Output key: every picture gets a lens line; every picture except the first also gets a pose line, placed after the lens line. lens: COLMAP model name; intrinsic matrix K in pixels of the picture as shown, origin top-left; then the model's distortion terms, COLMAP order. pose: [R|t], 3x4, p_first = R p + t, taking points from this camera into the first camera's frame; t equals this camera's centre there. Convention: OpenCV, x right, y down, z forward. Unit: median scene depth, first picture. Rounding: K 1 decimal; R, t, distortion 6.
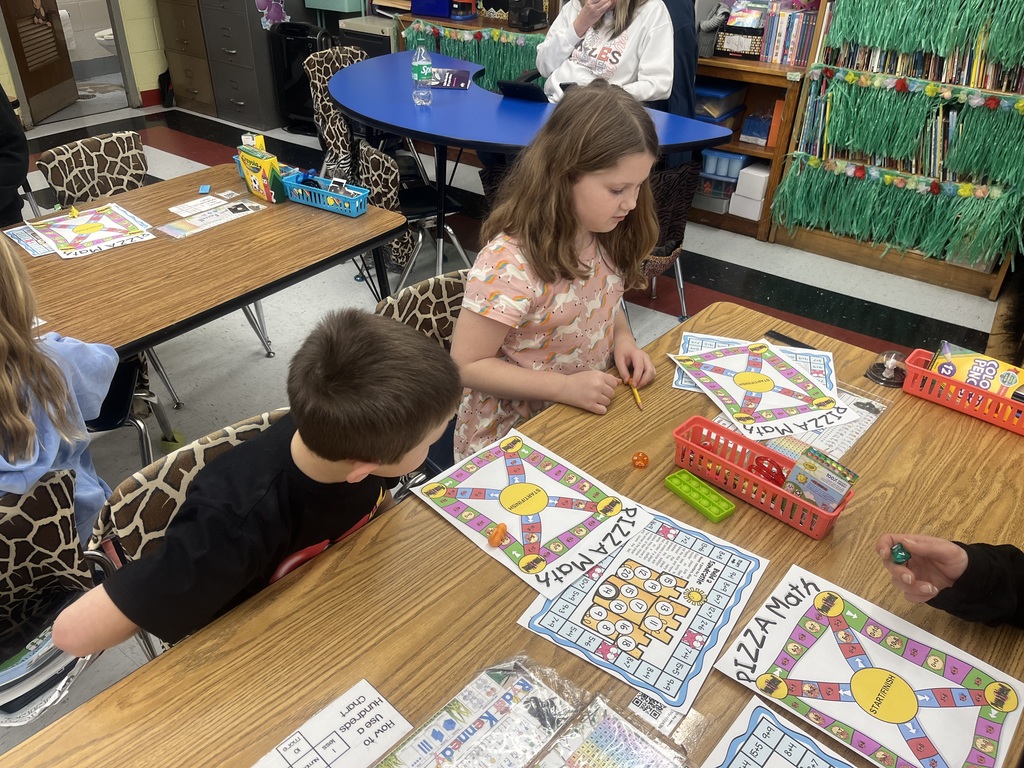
lens RADIAL K [[799.0, 0, 504.0], [0, 799.0, 372.8], [0, 0, 1]] dist [0.058712, -0.101154]
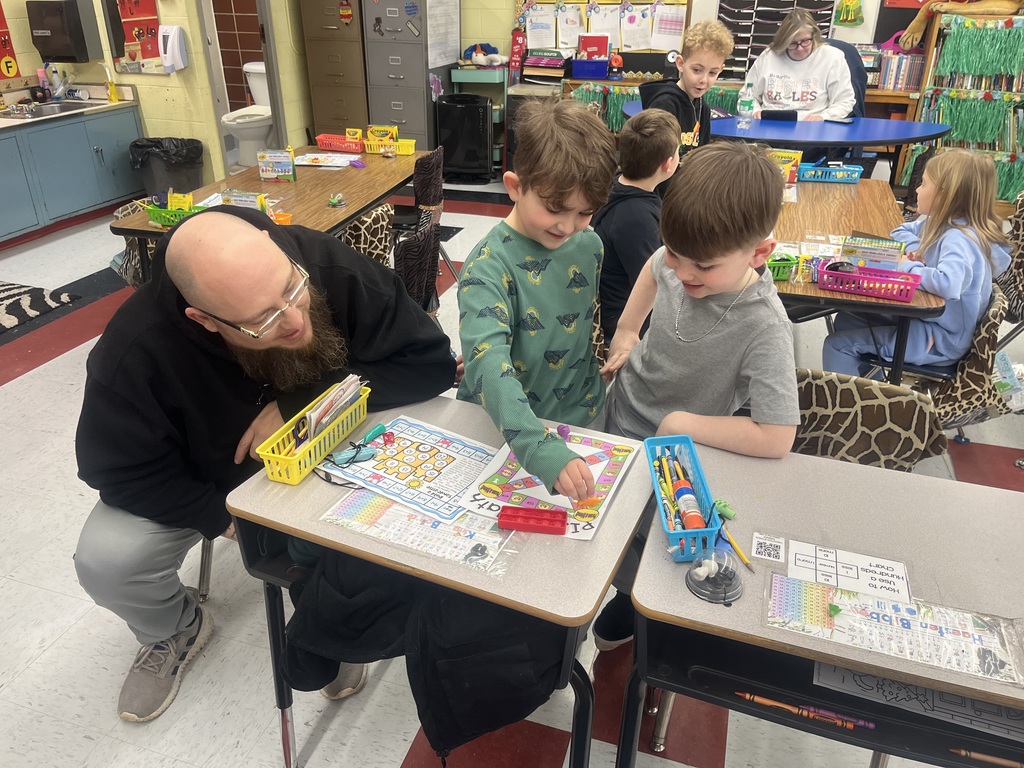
lens RADIAL K [[787.5, 0, 512.0], [0, 787.5, 384.0], [0, 0, 1]] dist [0.066424, -0.102575]
pose [[0.951004, -0.161872, 0.263417, -0.834266], [0.179001, 0.982943, -0.042212, 0.090064], [-0.252091, 0.087296, 0.963758, -0.198637]]
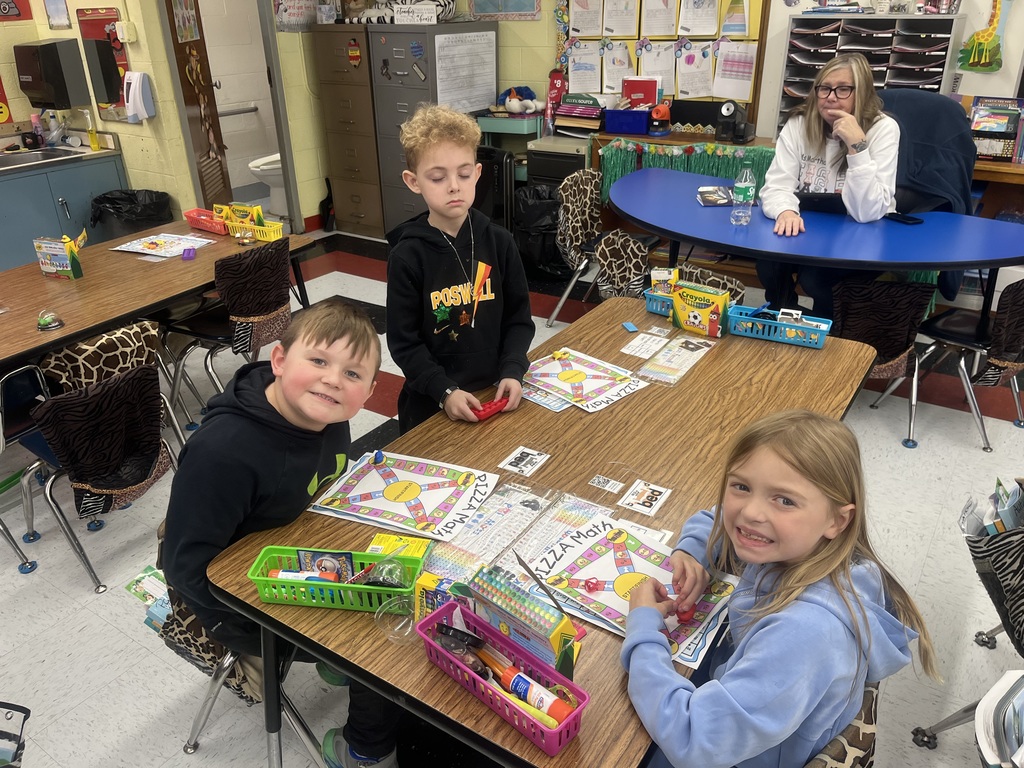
lens RADIAL K [[799.0, 0, 504.0], [0, 799.0, 372.8], [0, 0, 1]] dist [0.058712, -0.101154]
pose [[0.998460, -0.054426, 0.010791, -0.366878], [0.055285, 0.992373, -0.110175, -0.050068], [-0.004712, 0.110602, 0.993854, 0.026107]]
